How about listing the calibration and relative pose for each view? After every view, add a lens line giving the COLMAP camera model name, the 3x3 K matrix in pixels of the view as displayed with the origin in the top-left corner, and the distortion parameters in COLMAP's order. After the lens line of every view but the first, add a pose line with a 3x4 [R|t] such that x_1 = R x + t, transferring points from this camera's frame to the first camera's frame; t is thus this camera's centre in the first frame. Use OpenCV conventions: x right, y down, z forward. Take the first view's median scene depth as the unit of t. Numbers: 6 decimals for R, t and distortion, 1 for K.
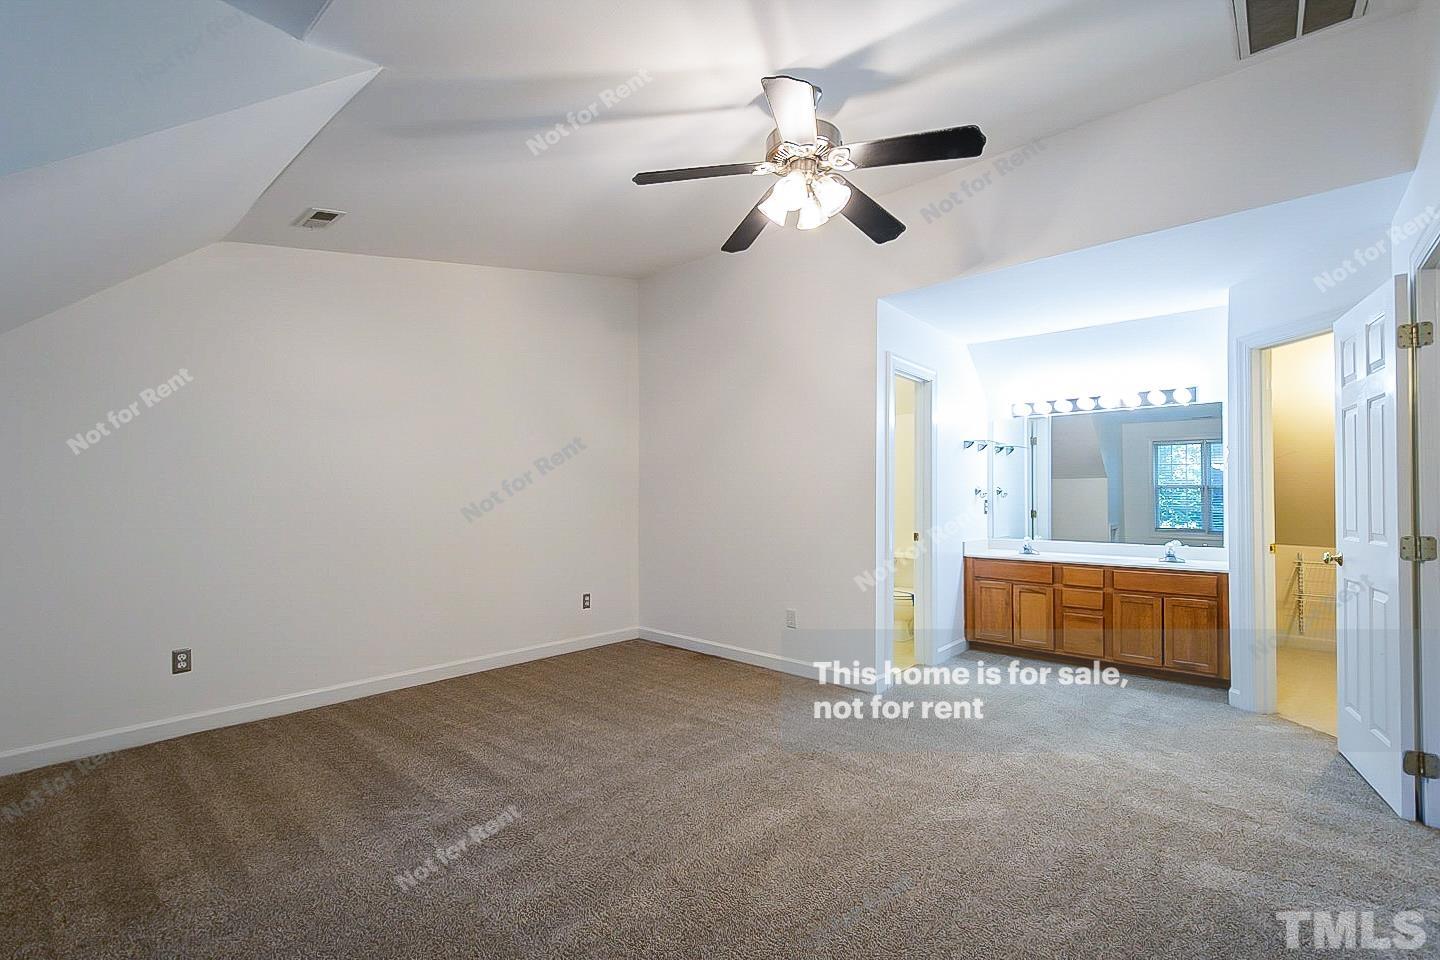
lens RADIAL K [[626.2, 0, 722.3], [0, 626.2, 490.0], [0, 0, 1]] dist [0.009662, -0.000959]
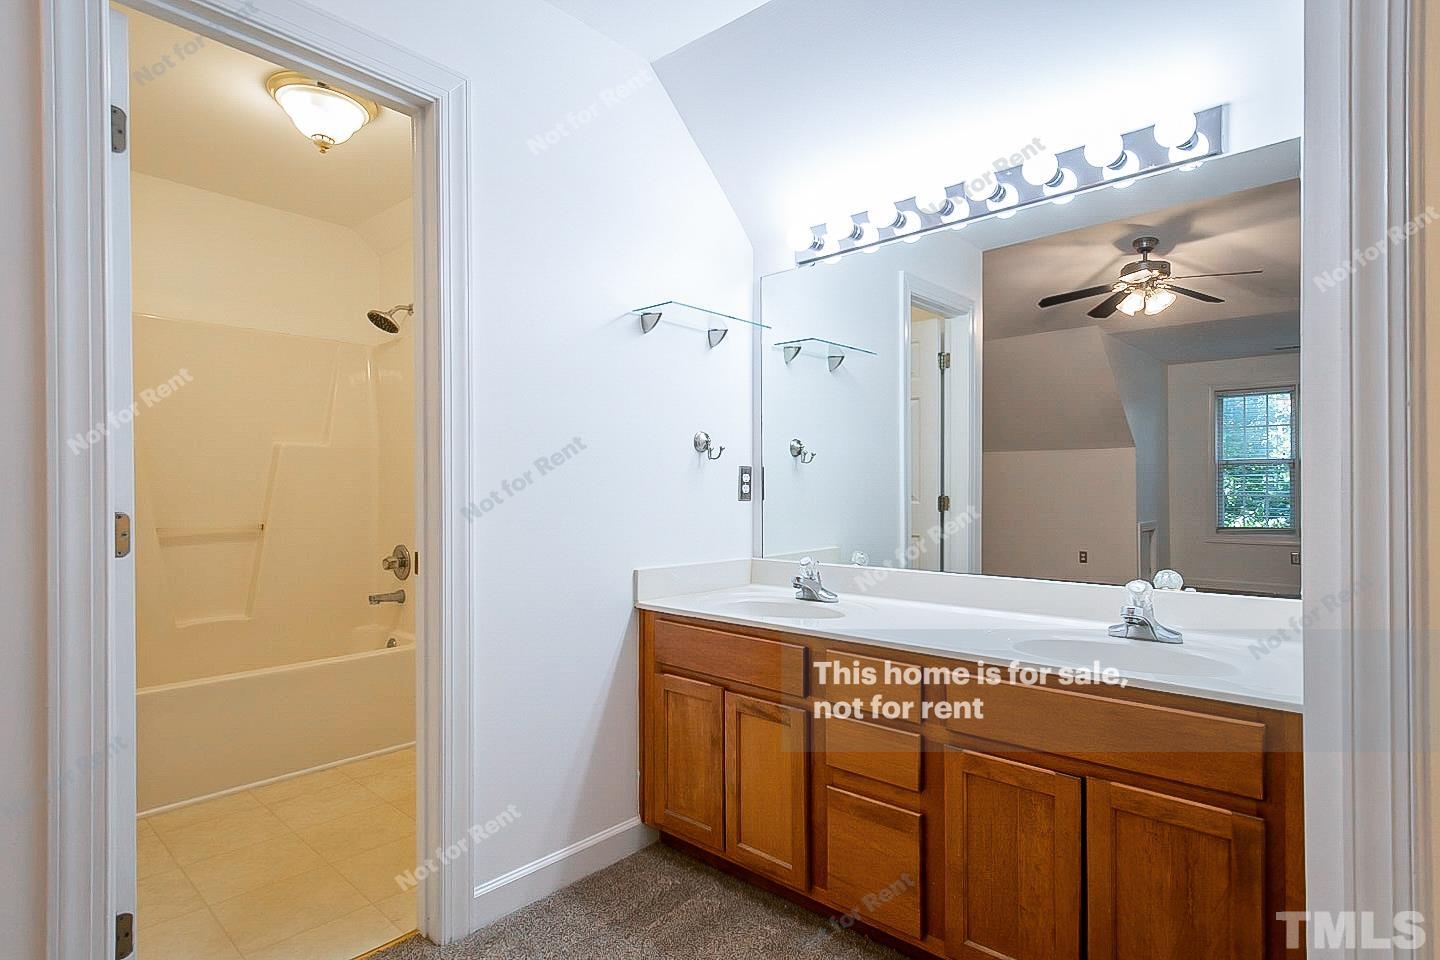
lens RADIAL K [[737.3, 0, 720.0], [0, 737.3, 480.0], [0, 0, 1]] dist [0.002440, 0.000094]
pose [[0.999741, -0.002932, -0.022560, 0.479260], [0.002891, 0.999994, -0.001840, 0.028932], [0.022565, 0.001774, 0.999744, 0.581023]]
